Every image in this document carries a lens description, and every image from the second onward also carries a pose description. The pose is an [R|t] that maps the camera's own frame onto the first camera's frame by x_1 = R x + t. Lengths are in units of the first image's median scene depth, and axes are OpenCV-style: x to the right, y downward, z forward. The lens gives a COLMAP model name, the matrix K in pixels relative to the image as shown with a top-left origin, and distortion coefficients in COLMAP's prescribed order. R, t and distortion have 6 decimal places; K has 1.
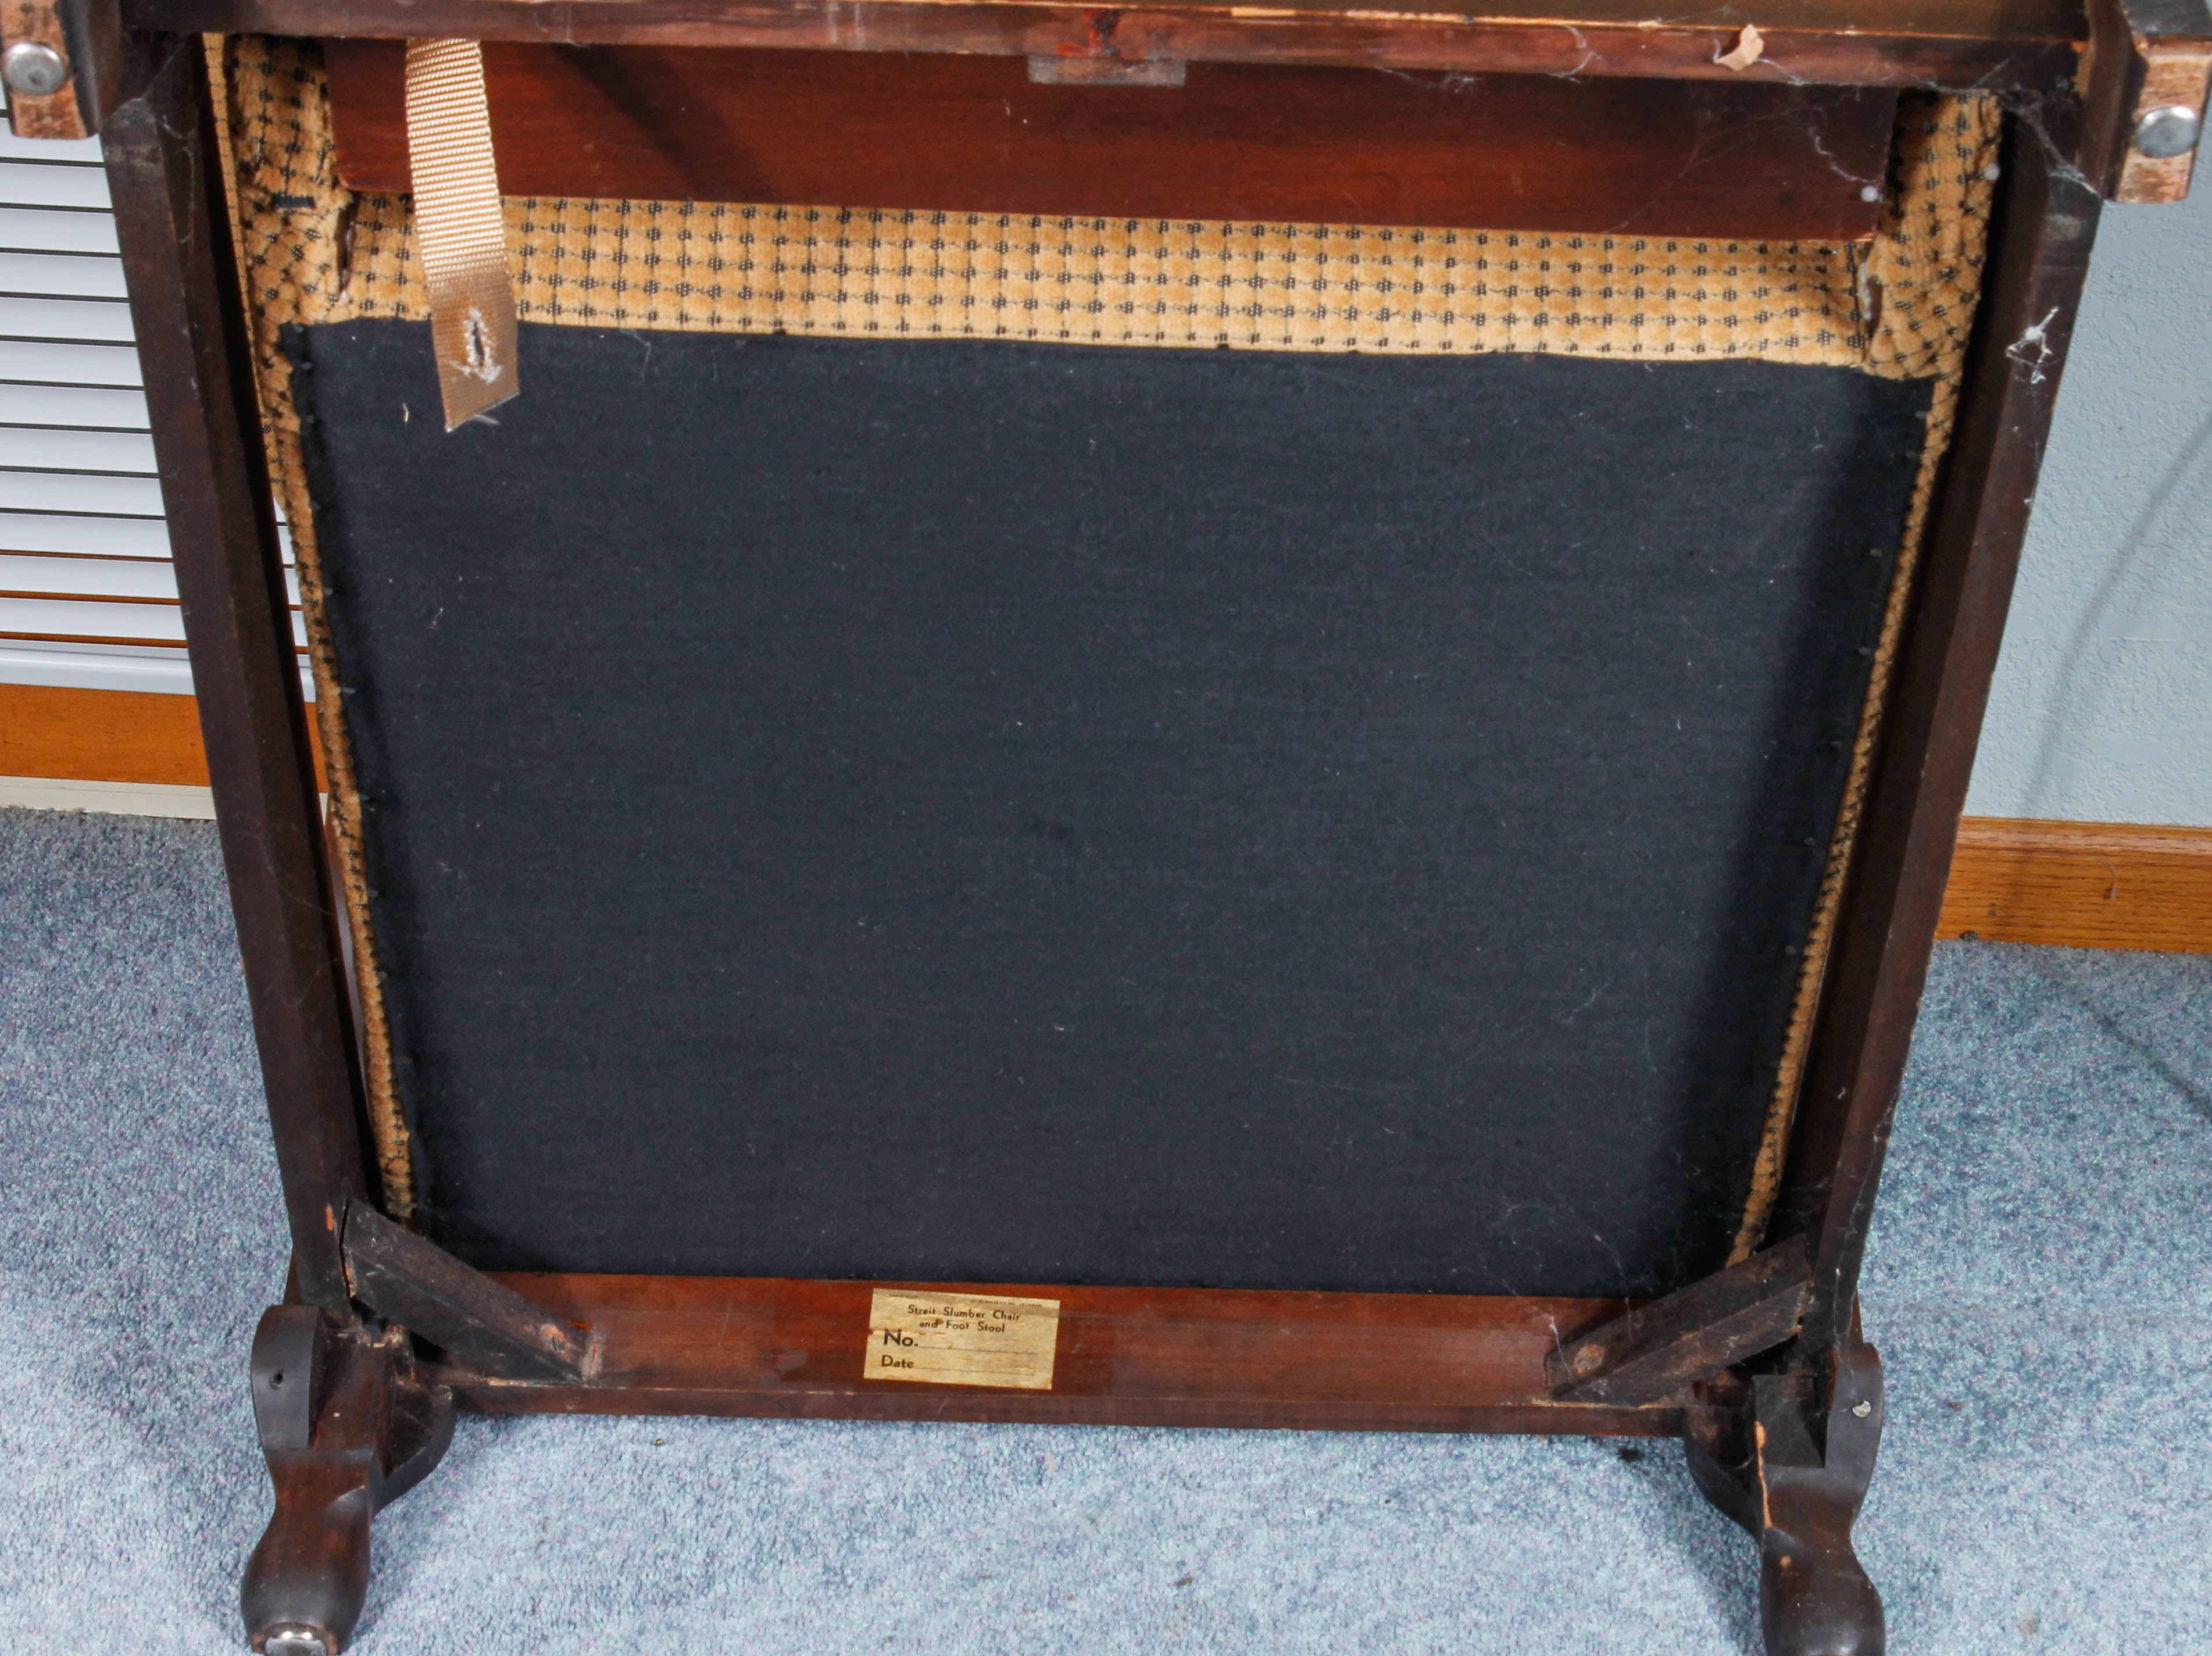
lens RADIAL K [[4918.5, 0, 1103.7], [0, 4918.5, 828.2], [0, 0, 1]] dist [0.022249, 0.000000]
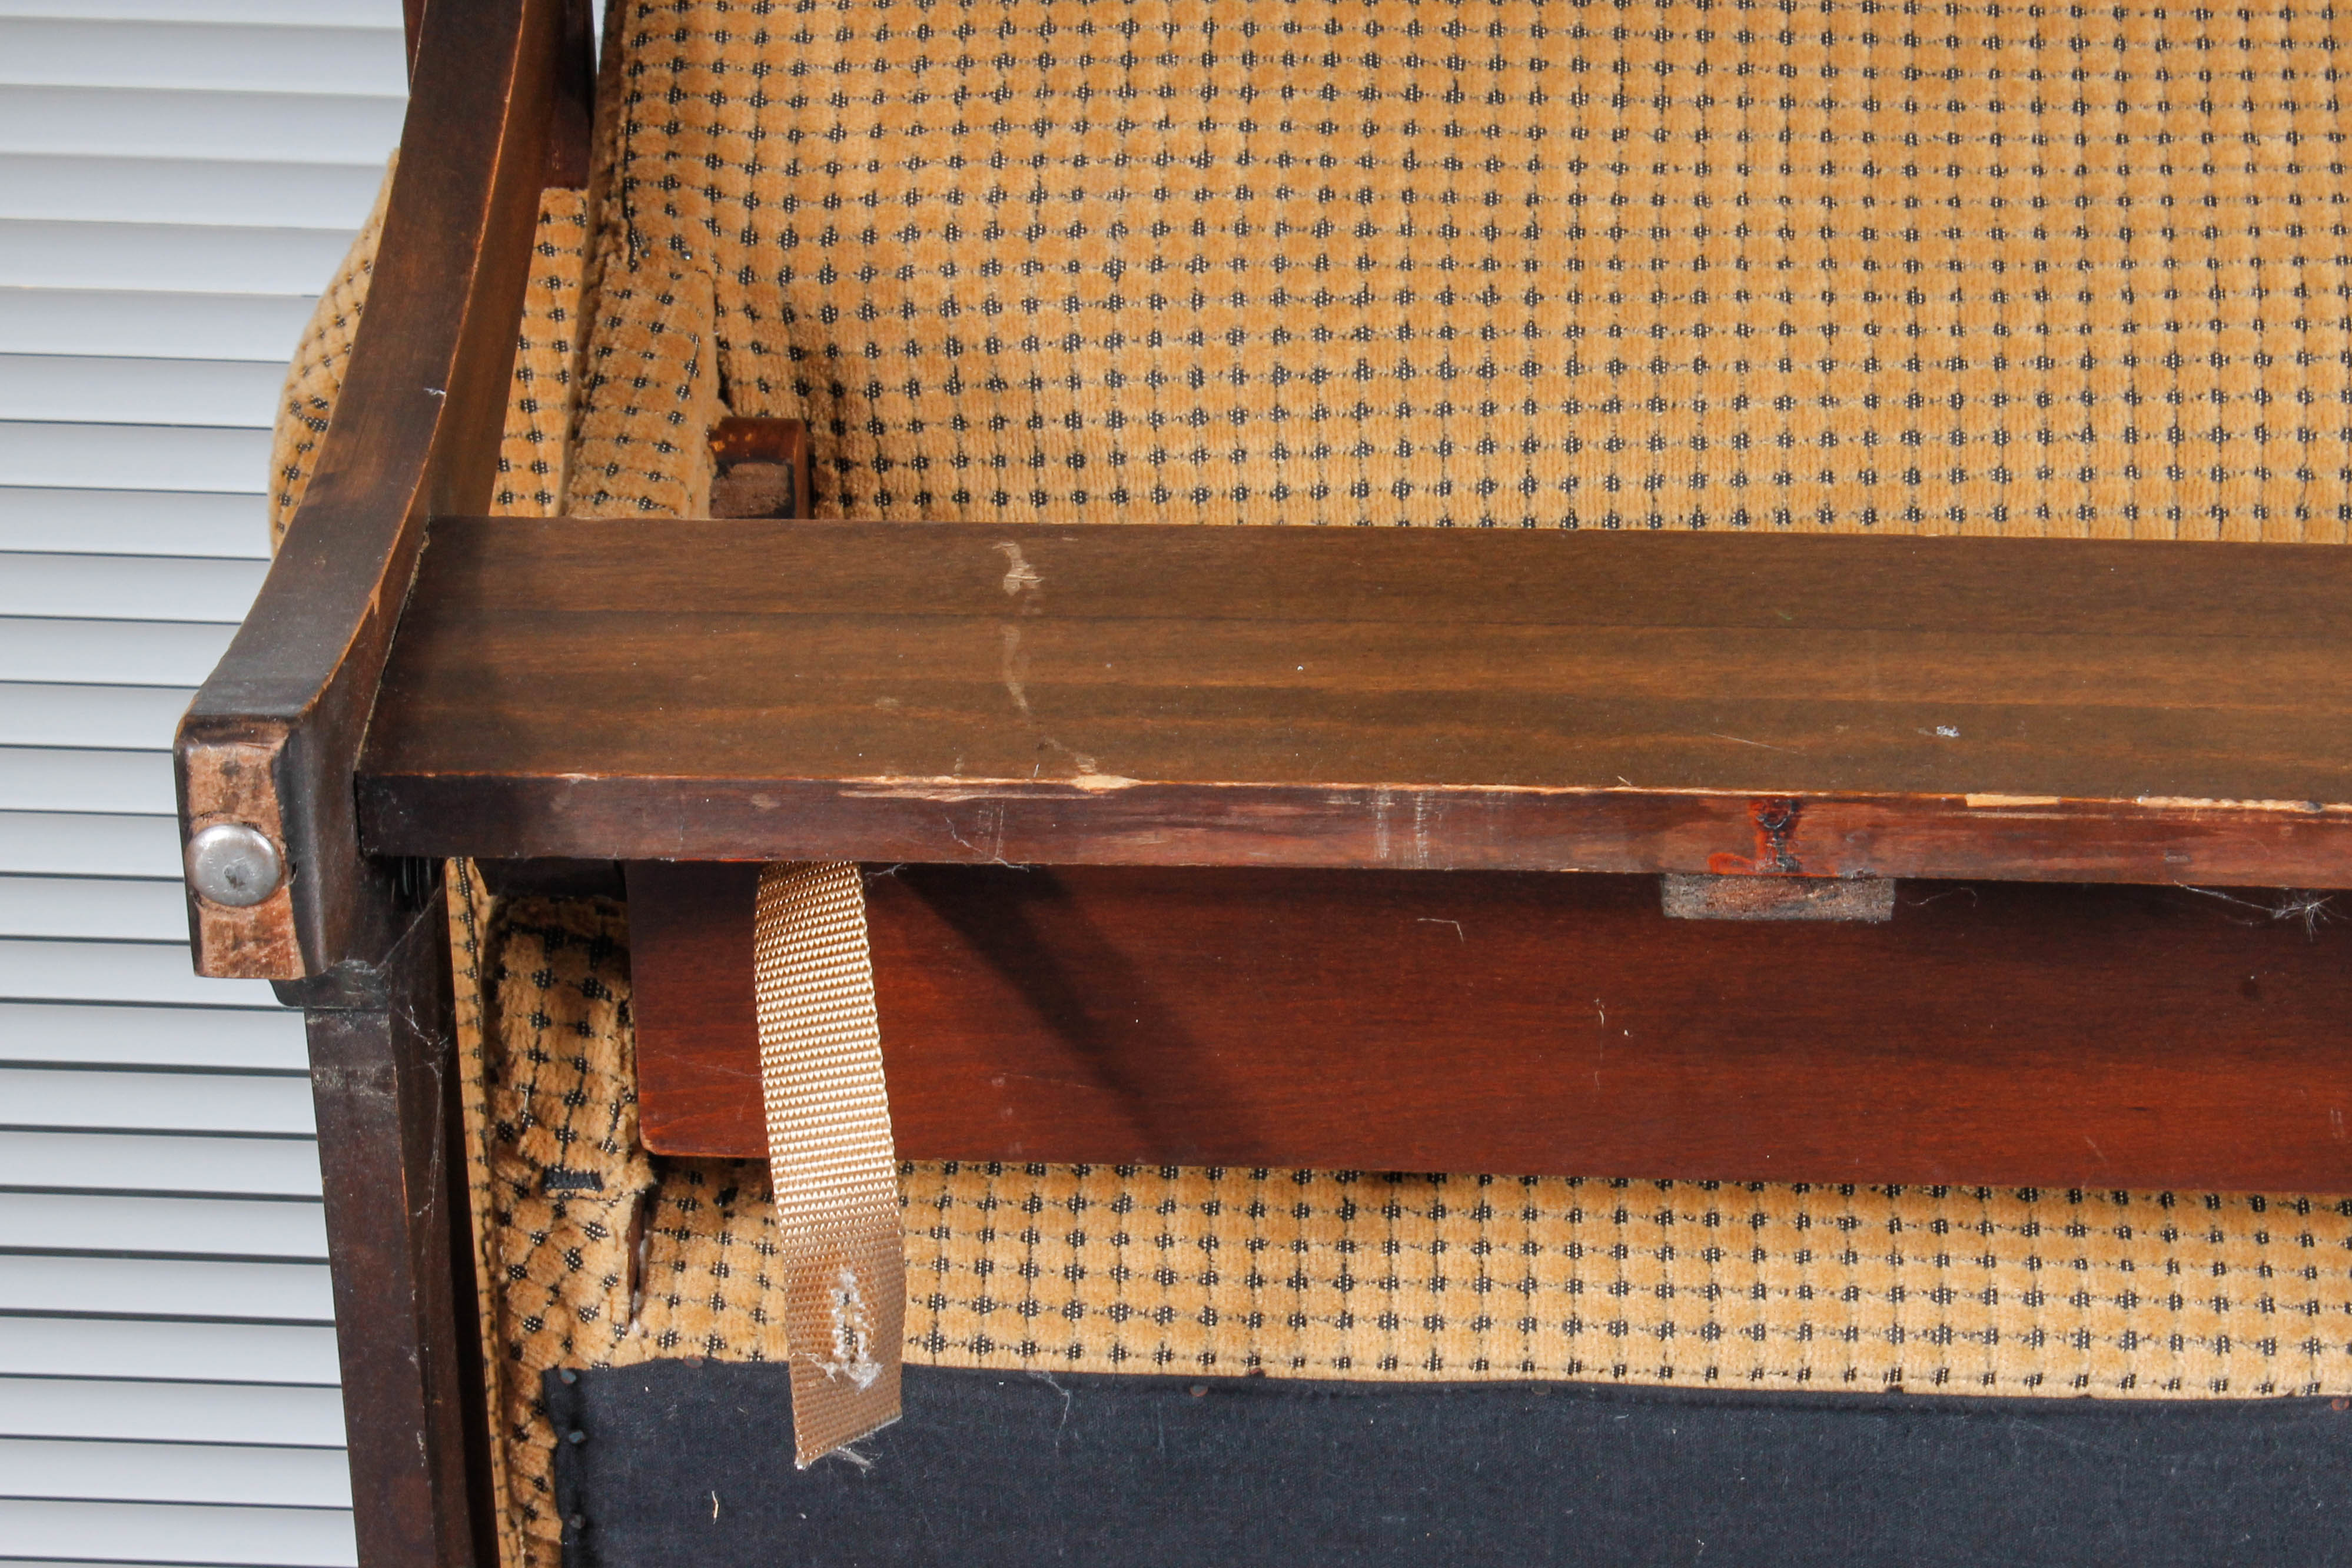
lens RADIAL K [[5820.7, 0, 1179.5], [0, 5820.7, 785.2], [0, 0, 1]] dist [0.062731, 0.000000]
pose [[0.999408, -0.012450, -0.032084, -0.049449], [0.002786, 0.958478, -0.285154, 0.054716], [0.034302, 0.284896, 0.957945, 0.186411]]
